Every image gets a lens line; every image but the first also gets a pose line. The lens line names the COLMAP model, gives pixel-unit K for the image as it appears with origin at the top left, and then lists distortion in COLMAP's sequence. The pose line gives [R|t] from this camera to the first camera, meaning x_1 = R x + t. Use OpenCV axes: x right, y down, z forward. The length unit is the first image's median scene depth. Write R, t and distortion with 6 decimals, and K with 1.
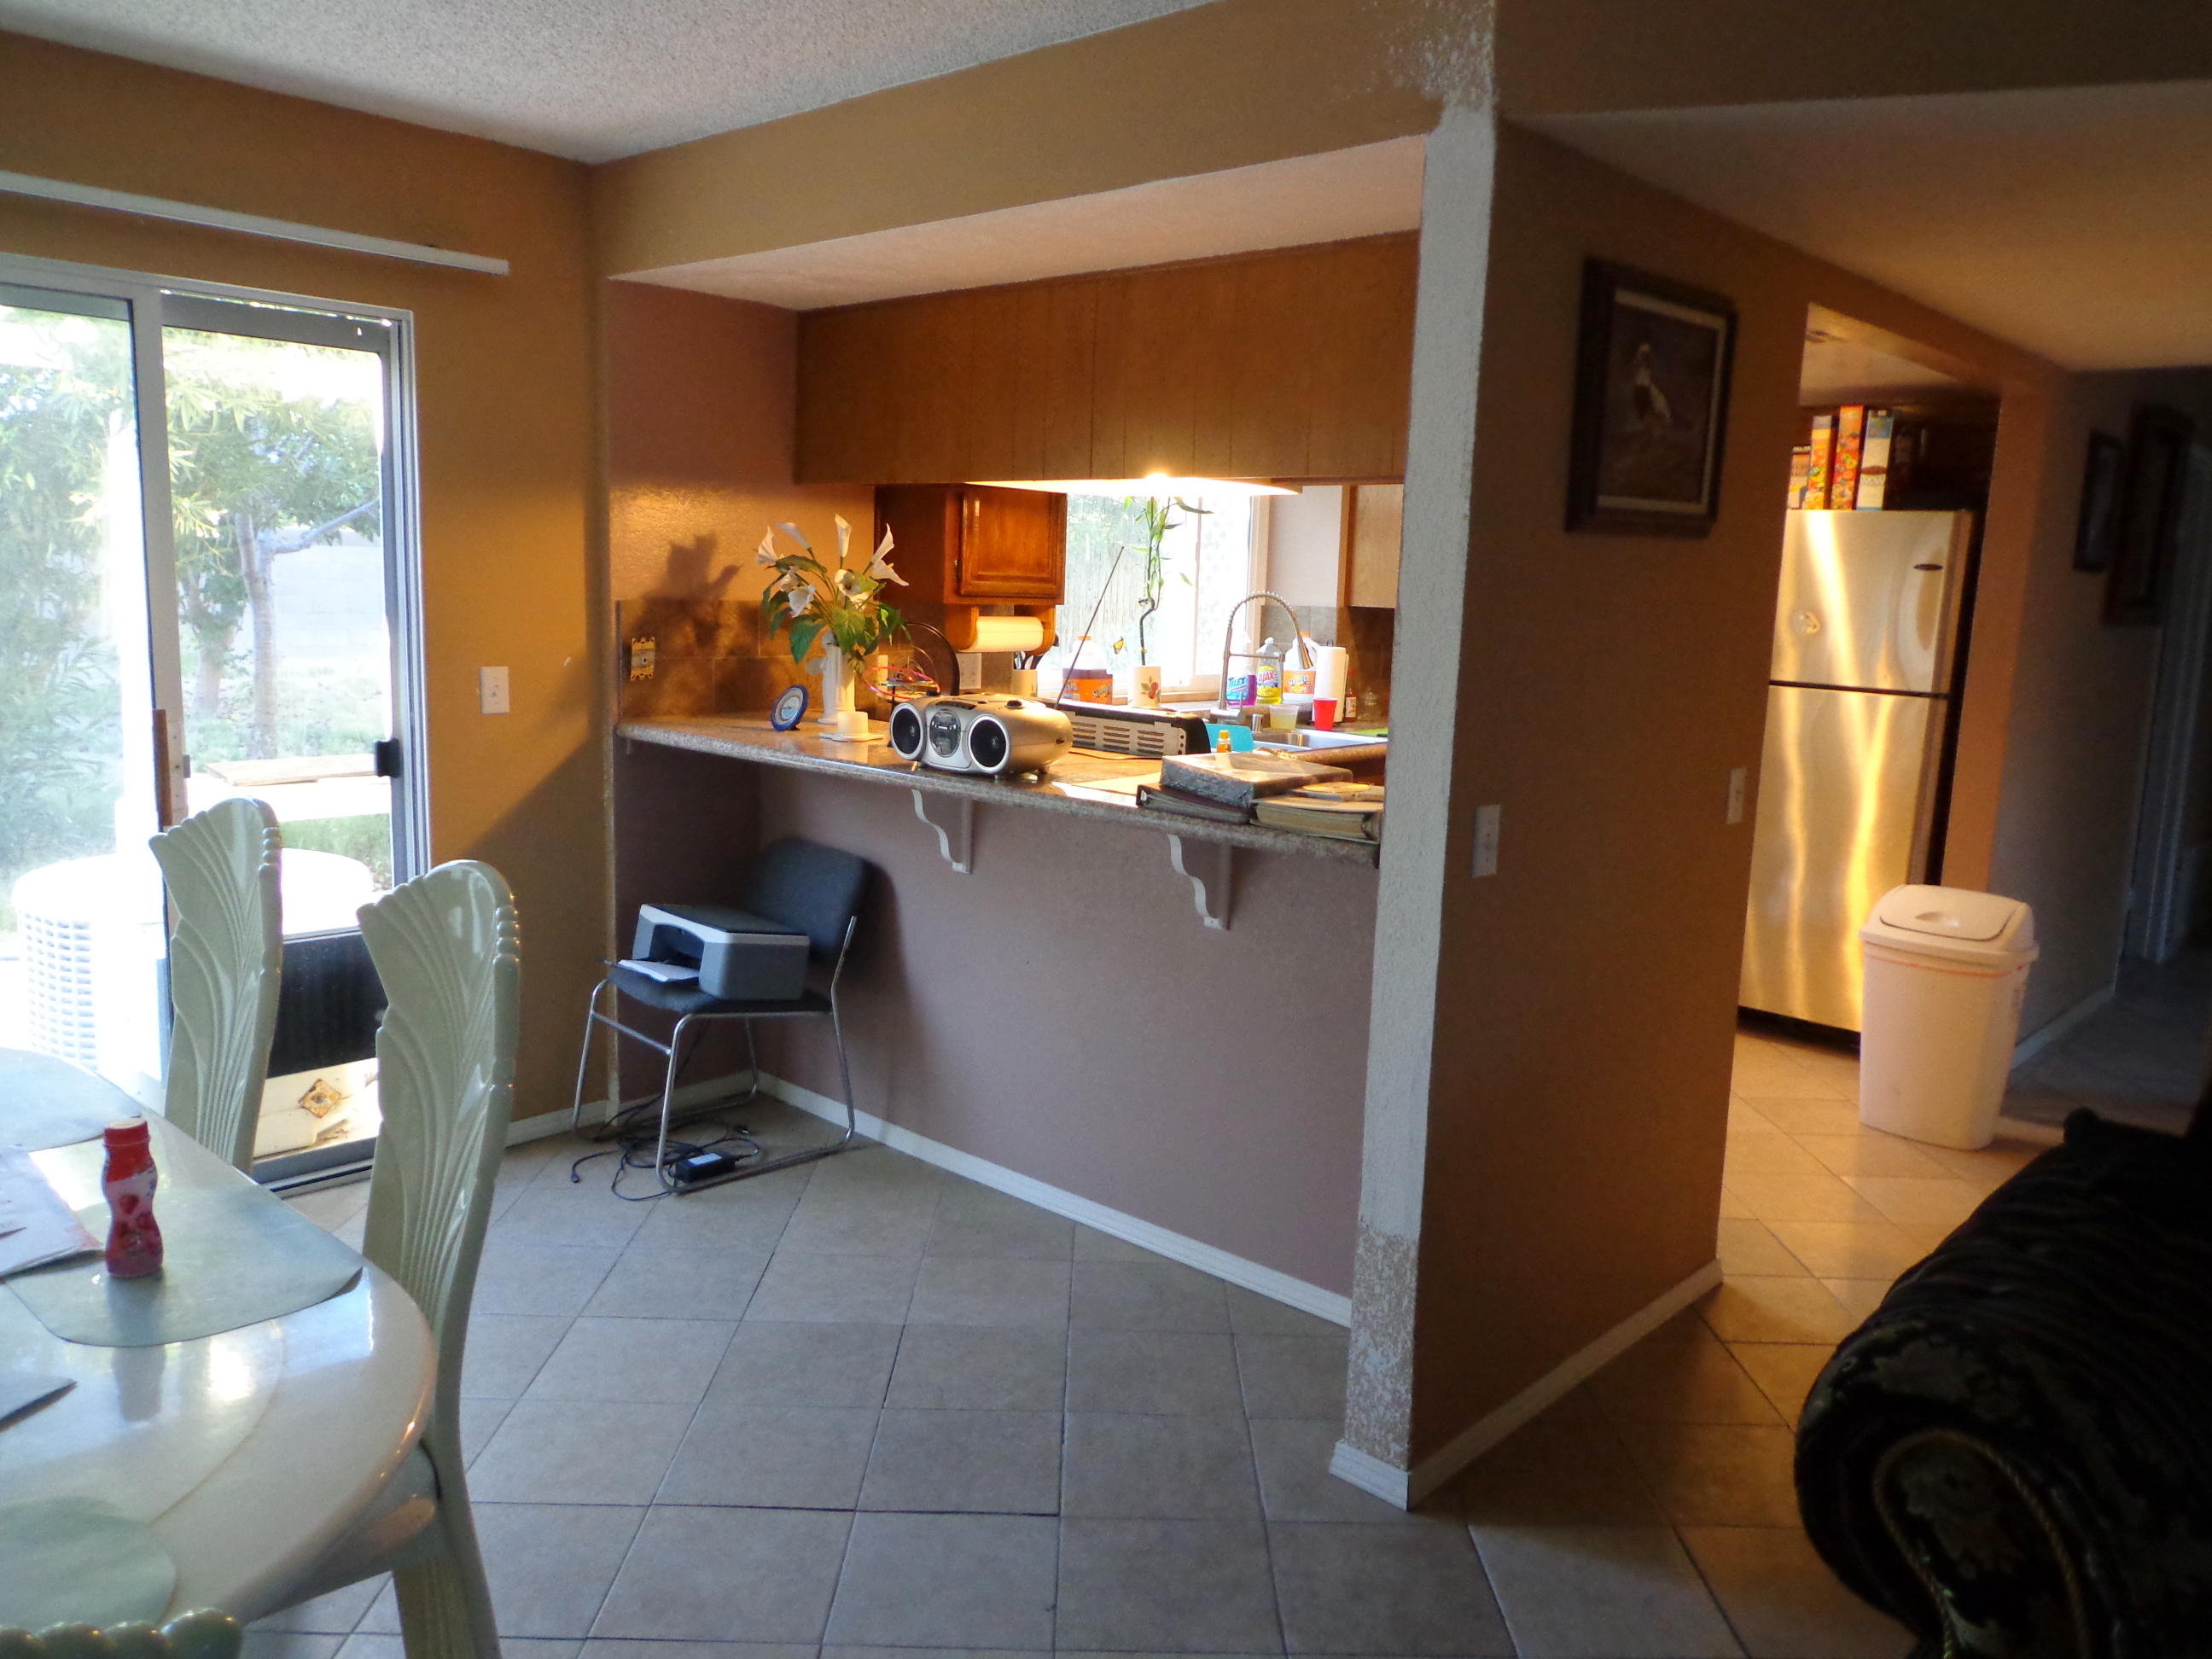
lens RADIAL K [[1609.9, 0, 1106.0], [0, 1609.9, 829.5], [0, 0, 1]] dist [0.008654, -0.038751]
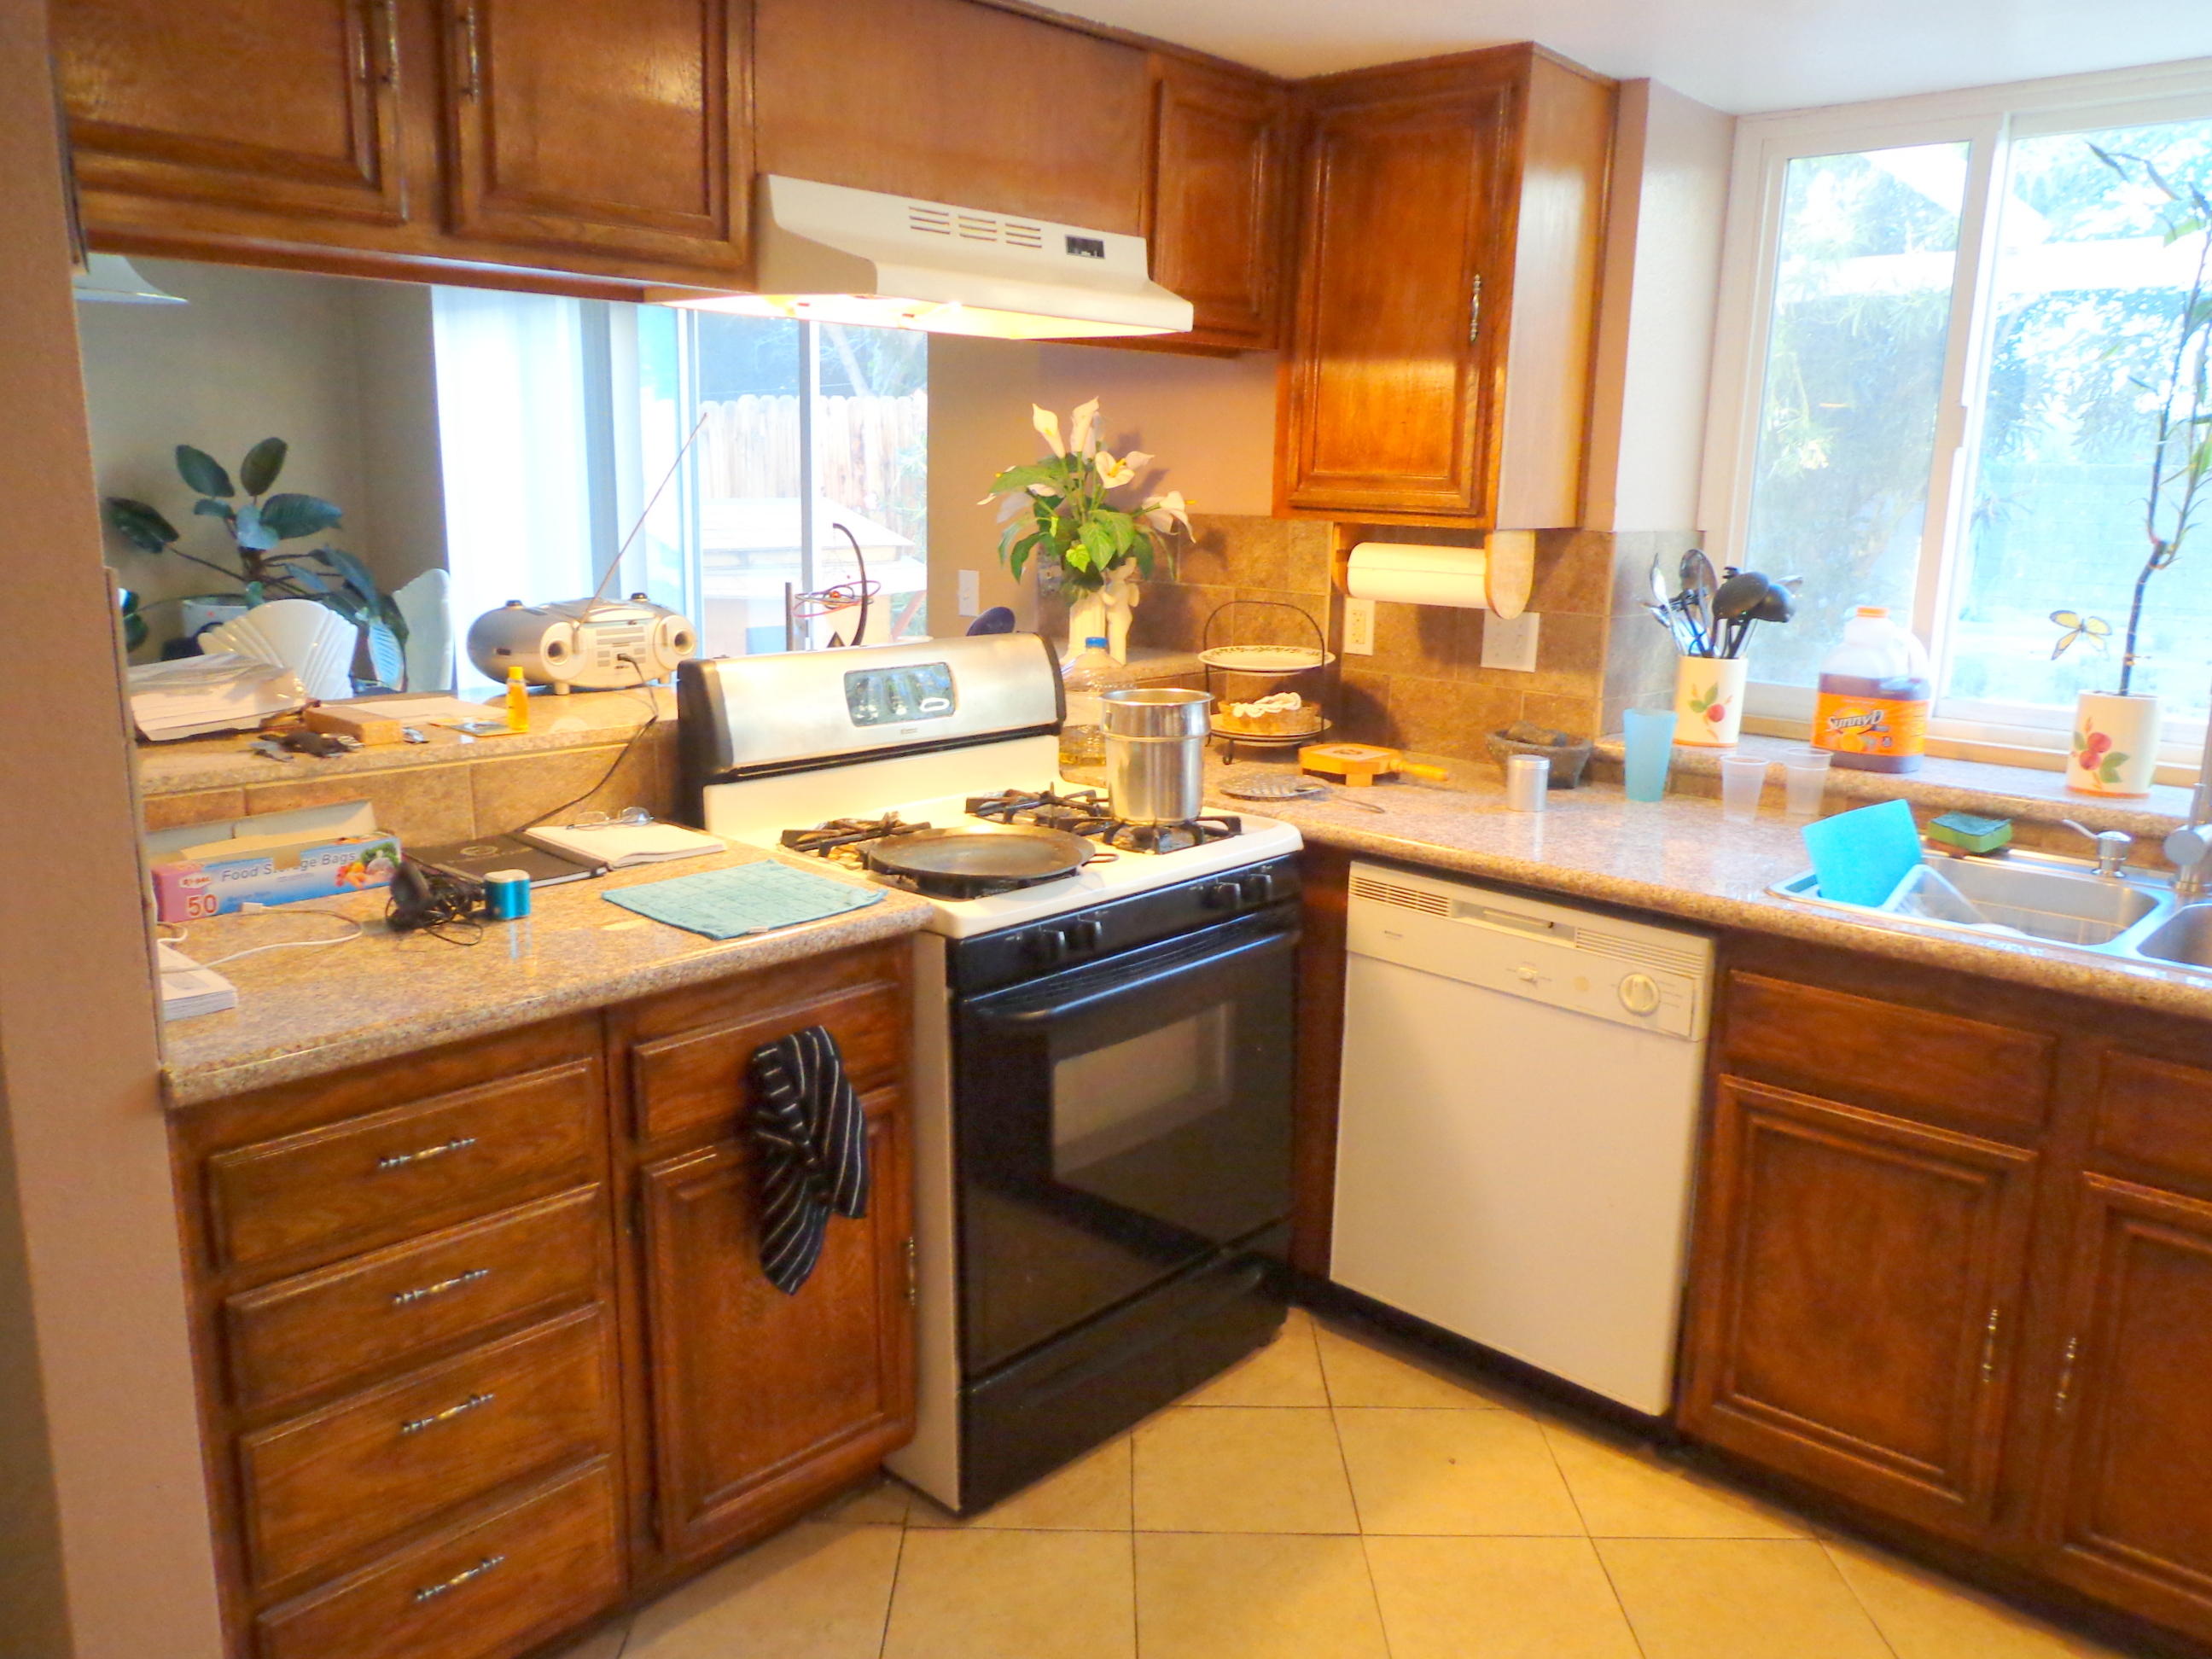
lens RADIAL K [[1609.9, 0, 1106.0], [0, 1609.9, 829.5], [0, 0, 1]] dist [0.008654, -0.038751]
pose [[-0.006166, 0.180202, -0.983610, 0.678473], [-0.183000, 0.966814, 0.178273, -0.139124], [0.983094, 0.181100, 0.027016, 1.070256]]
